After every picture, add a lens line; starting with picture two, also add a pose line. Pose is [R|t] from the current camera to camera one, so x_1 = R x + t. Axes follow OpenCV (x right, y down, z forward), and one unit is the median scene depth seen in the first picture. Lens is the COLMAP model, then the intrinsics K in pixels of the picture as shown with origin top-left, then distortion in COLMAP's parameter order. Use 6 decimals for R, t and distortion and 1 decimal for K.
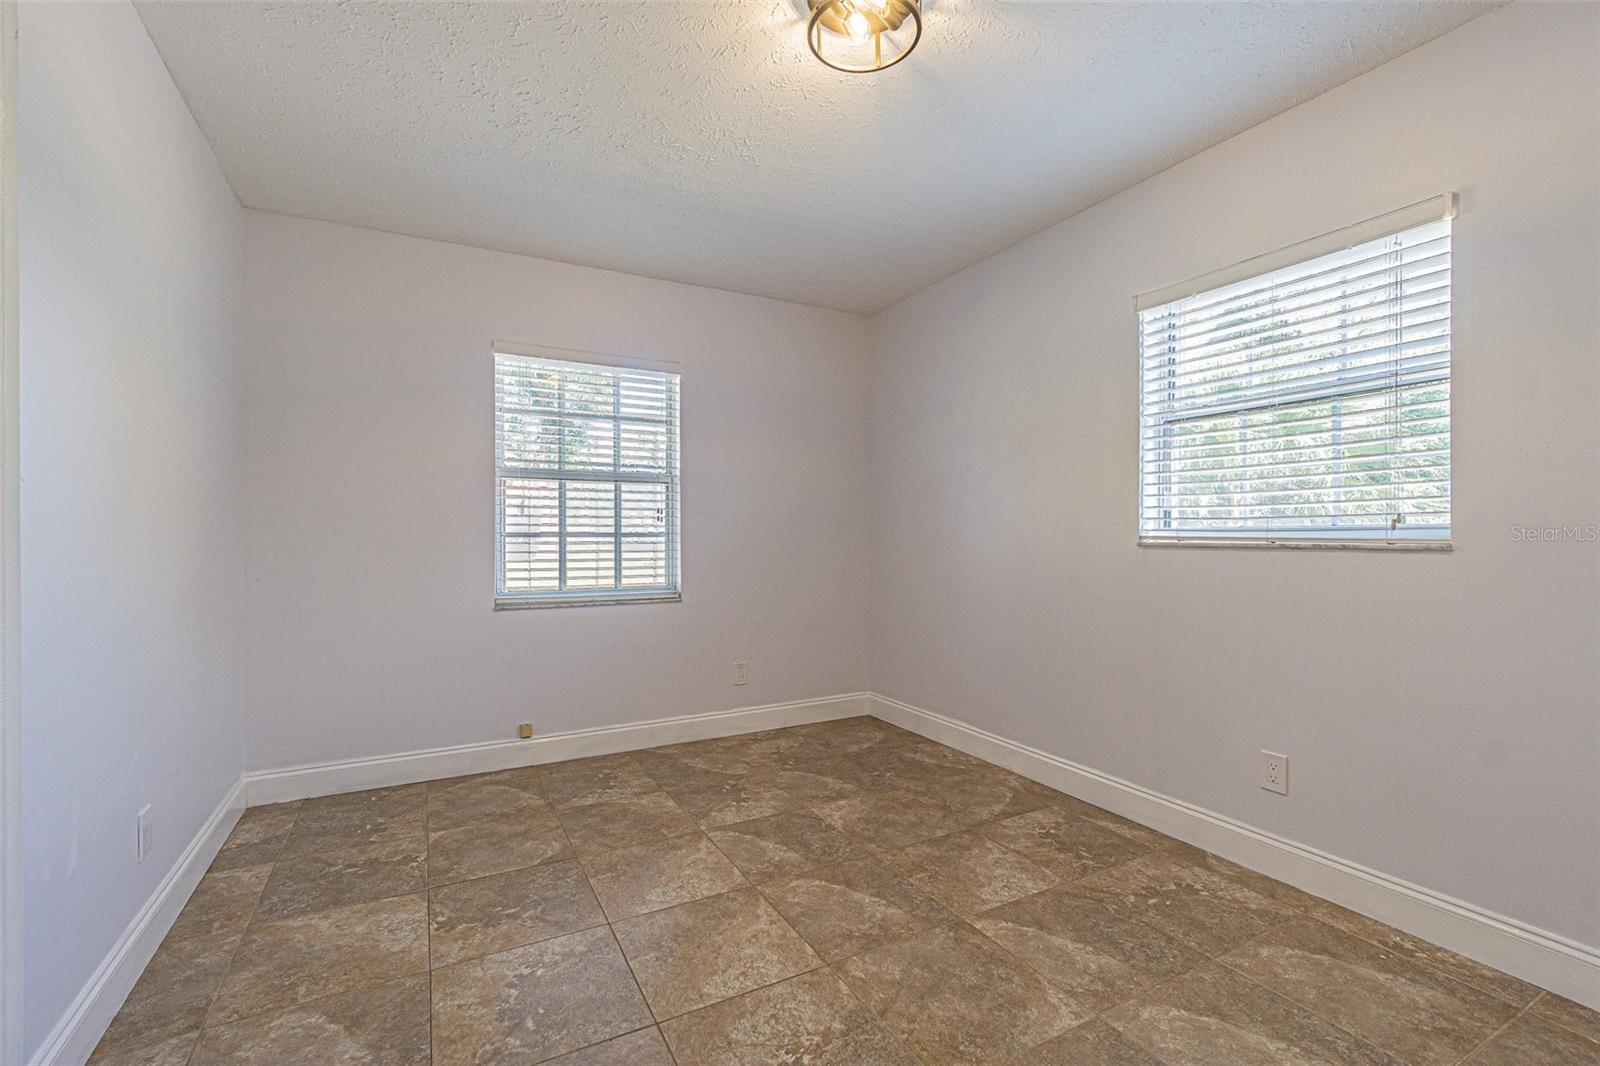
lens RADIAL K [[698.3, 0, 798.1], [0, 698.3, 540.1], [0, 0, 1]] dist [-0.017141, 0.000138]
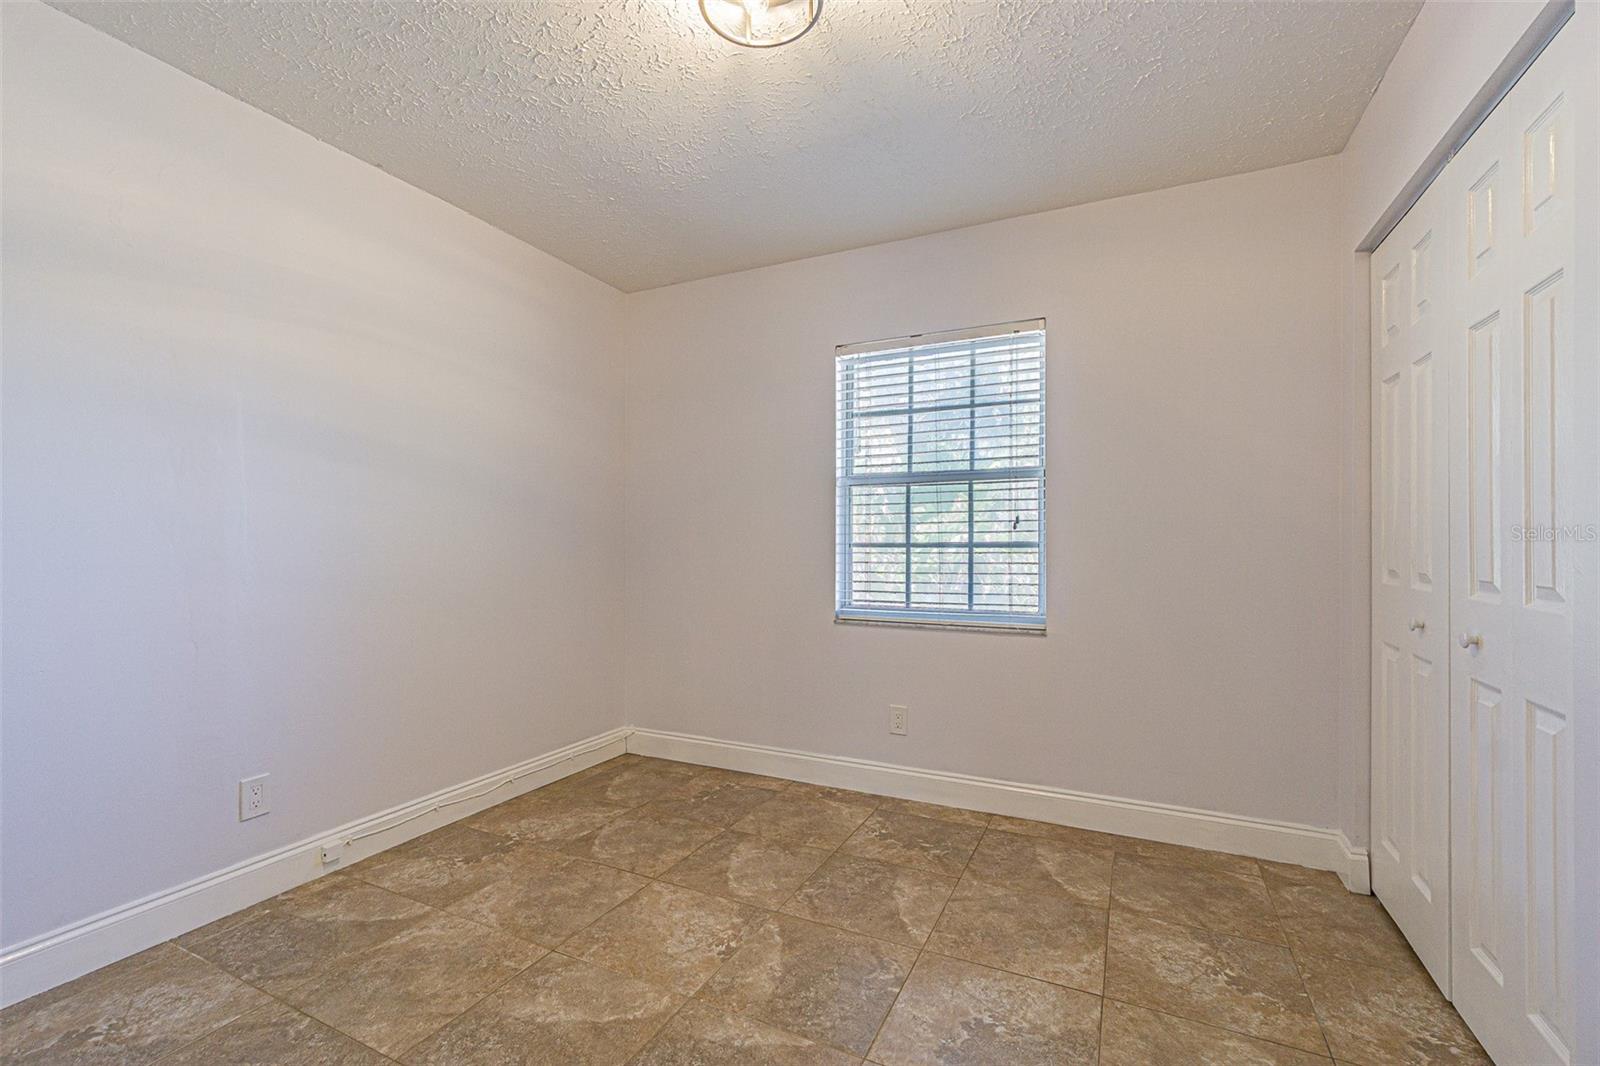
lens RADIAL K [[698.3, 0, 798.1], [0, 698.3, 540.1], [0, 0, 1]] dist [-0.017141, 0.000138]
pose [[0.564901, 0.001031, -0.825158, 0.302486], [-0.009786, 0.999937, -0.005450, -0.006573], [0.825100, 0.011153, 0.564876, 0.369654]]
